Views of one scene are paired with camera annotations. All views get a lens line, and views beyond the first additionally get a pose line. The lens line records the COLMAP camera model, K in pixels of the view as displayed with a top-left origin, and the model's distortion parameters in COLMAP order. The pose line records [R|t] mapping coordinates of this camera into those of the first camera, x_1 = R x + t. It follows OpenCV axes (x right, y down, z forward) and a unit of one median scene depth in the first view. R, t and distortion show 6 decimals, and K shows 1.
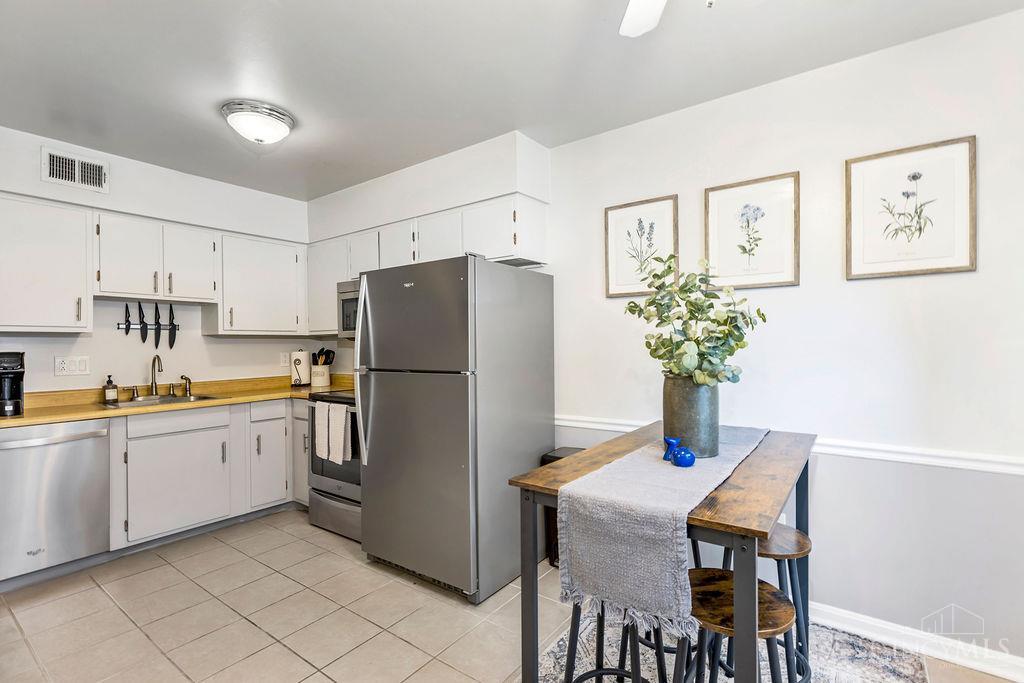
lens RADIAL K [[477.7, 0, 517.2], [0, 477.7, 347.6], [0, 0, 1]] dist [-0.002230, -0.001462]
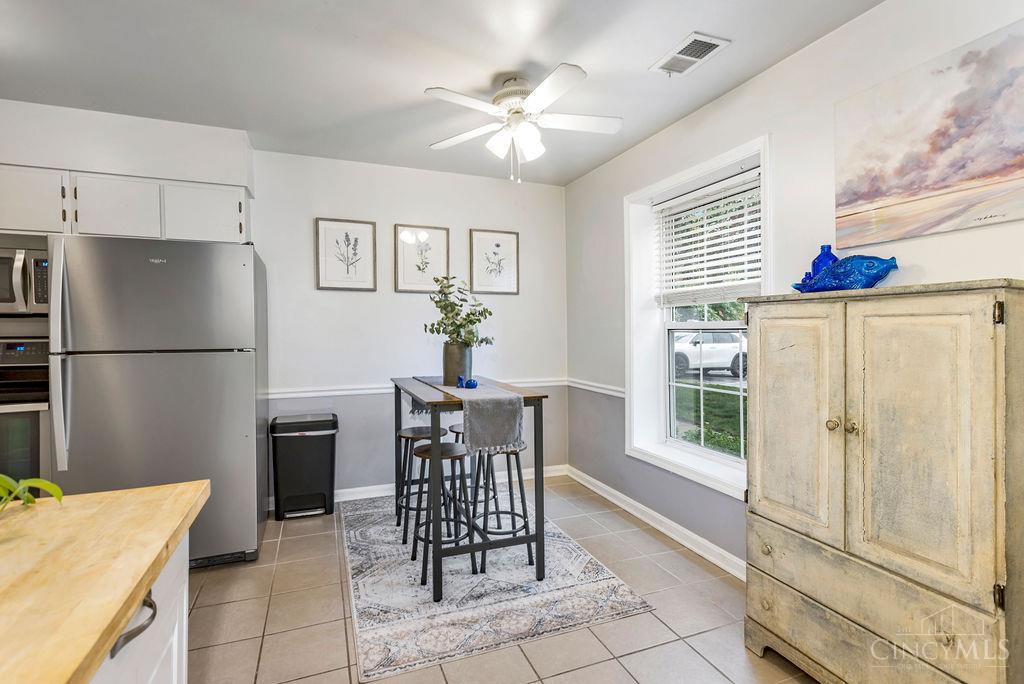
lens RADIAL K [[477.7, 0, 516.4], [0, 477.7, 333.6], [0, 0, 1]] dist [-0.002230, -0.001462]
pose [[0.531482, 0.002938, 0.847065, -0.709546], [0.004962, 0.999966, -0.006581, 0.025523], [-0.847055, 0.007701, 0.531449, -0.122209]]
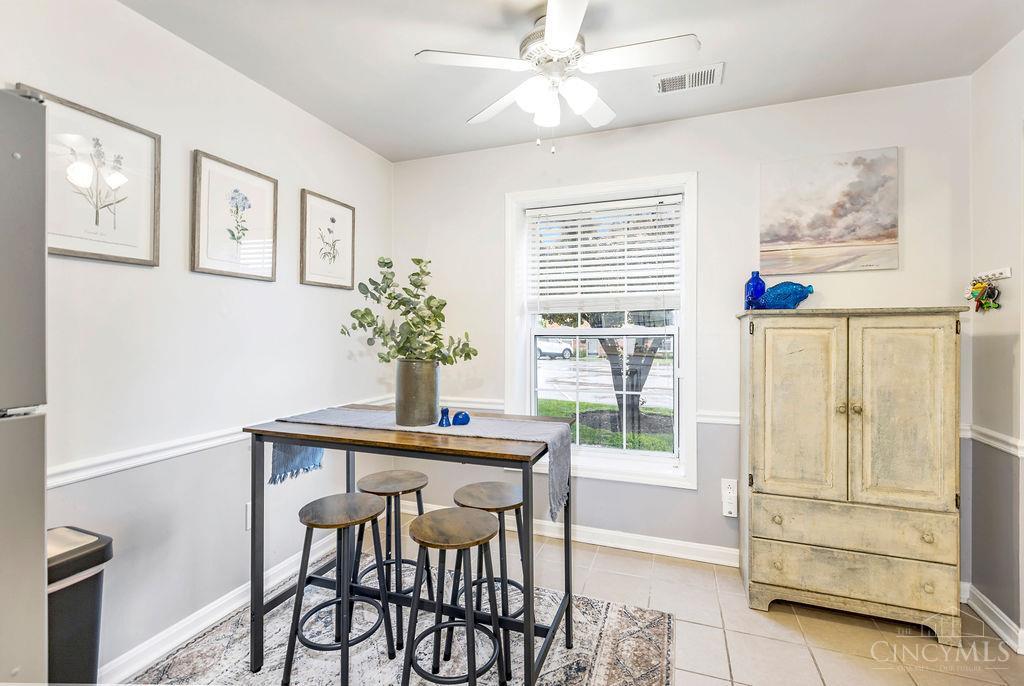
lens RADIAL K [[455.9, 0, 505.8], [0, 455.9, 337.1], [0, 0, 1]] dist [-0.003043, -0.000843]
pose [[-0.269588, 0.001192, 0.962975, -0.544270], [0.016985, 0.999850, 0.003517, 0.002163], [-0.962826, 0.017304, -0.269568, 0.733560]]
